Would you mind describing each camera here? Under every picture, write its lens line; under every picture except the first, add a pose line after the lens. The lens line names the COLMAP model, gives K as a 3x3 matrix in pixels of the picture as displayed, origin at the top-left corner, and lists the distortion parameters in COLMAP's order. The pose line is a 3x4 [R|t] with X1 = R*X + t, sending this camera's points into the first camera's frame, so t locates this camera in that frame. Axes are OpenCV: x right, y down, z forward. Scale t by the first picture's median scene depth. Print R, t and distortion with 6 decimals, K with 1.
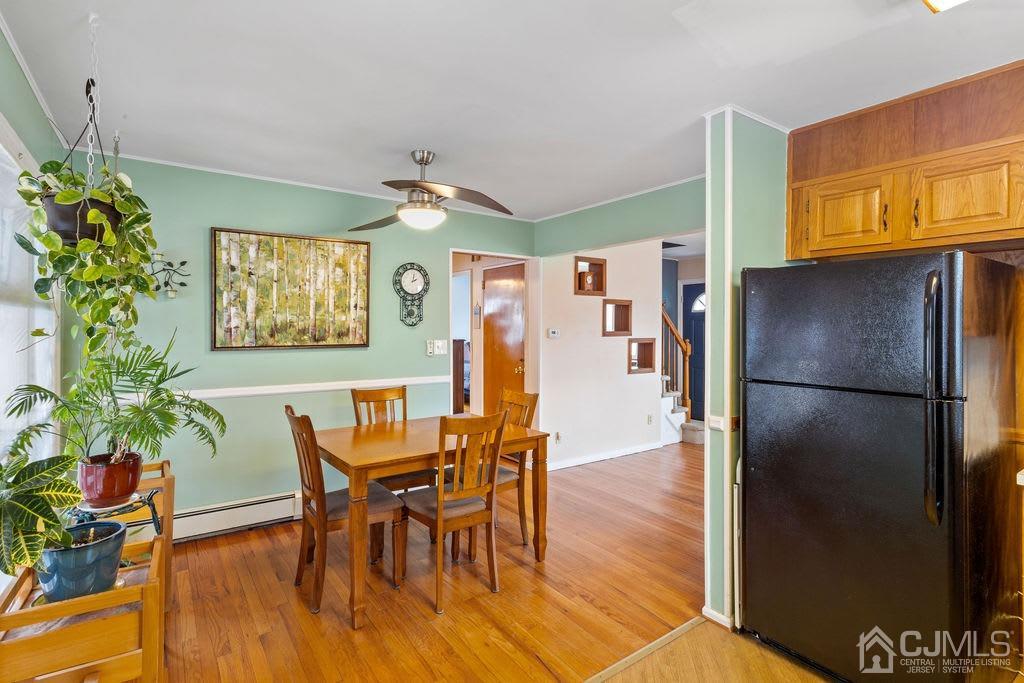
lens RADIAL K [[502.9, 0, 517.0], [0, 502.9, 329.1], [0, 0, 1]] dist [-0.001140, -0.000203]
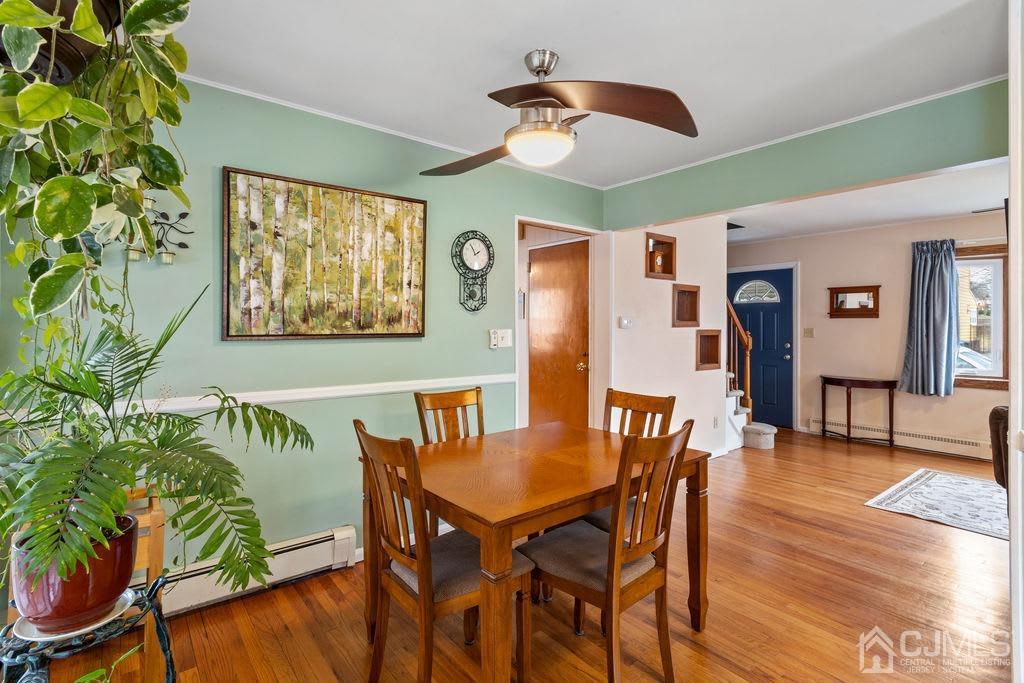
lens RADIAL K [[483.7, 0, 505.5], [0, 483.7, 327.6], [0, 0, 1]] dist [-0.000397, -0.000270]
pose [[0.998466, 0.000888, 0.055358, -0.225653], [-0.000821, 0.999999, -0.001232, 0.023453], [-0.055359, 0.001185, 0.998466, 0.269229]]
